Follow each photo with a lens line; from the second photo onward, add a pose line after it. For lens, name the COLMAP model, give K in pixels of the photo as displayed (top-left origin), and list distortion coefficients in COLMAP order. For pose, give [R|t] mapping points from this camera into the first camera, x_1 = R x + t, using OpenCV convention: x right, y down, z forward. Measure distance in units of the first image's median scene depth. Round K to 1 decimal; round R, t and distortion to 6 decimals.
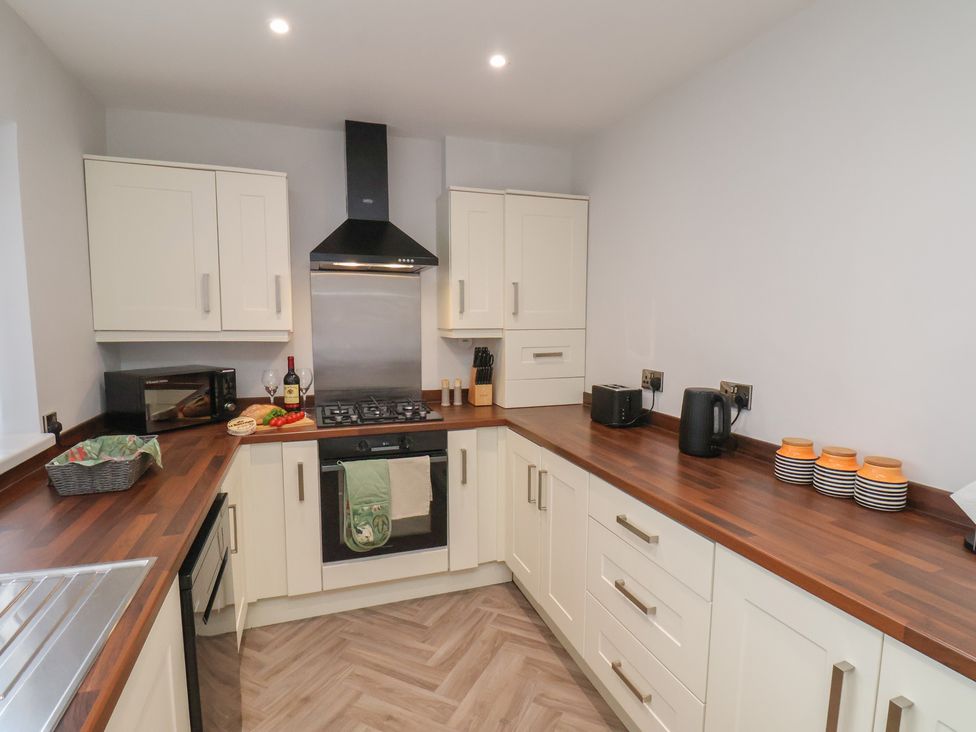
lens RADIAL K [[517.0, 0, 490.0], [0, 517.0, 371.3], [0, 0, 1]] dist [-0.001552, -0.012421]
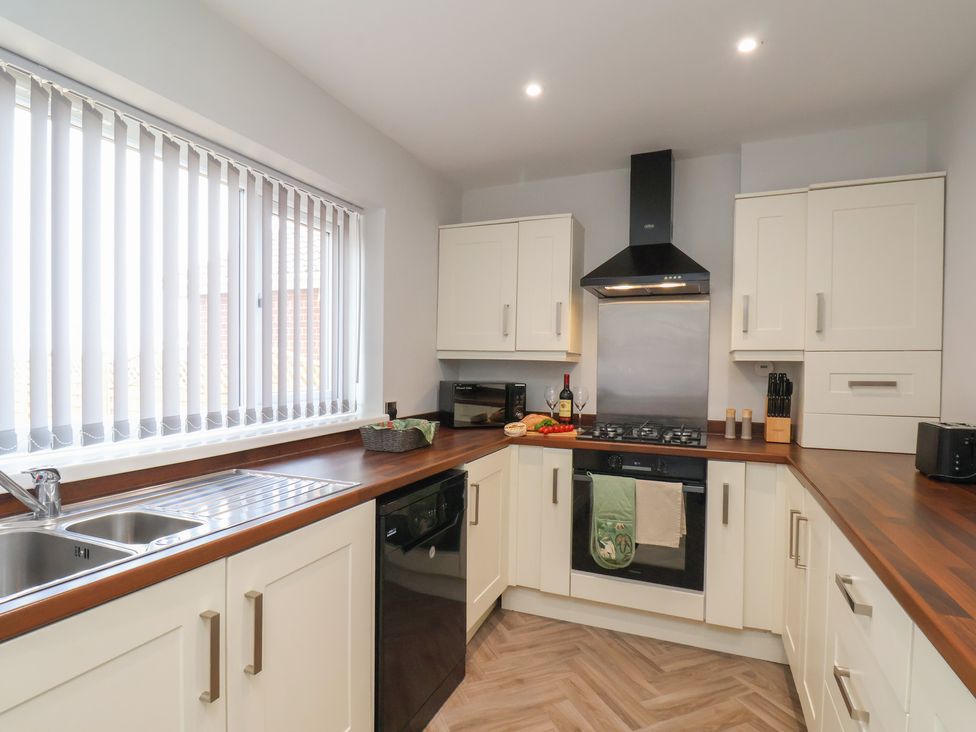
lens RADIAL K [[517.0, 0, 484.2], [0, 517.0, 370.4], [0, 0, 1]] dist [-0.001552, -0.012421]
pose [[0.741236, 0.013478, -0.671110, 0.231595], [-0.078734, 0.994643, -0.066985, 0.052278], [0.666611, 0.102491, 0.738326, 0.064542]]
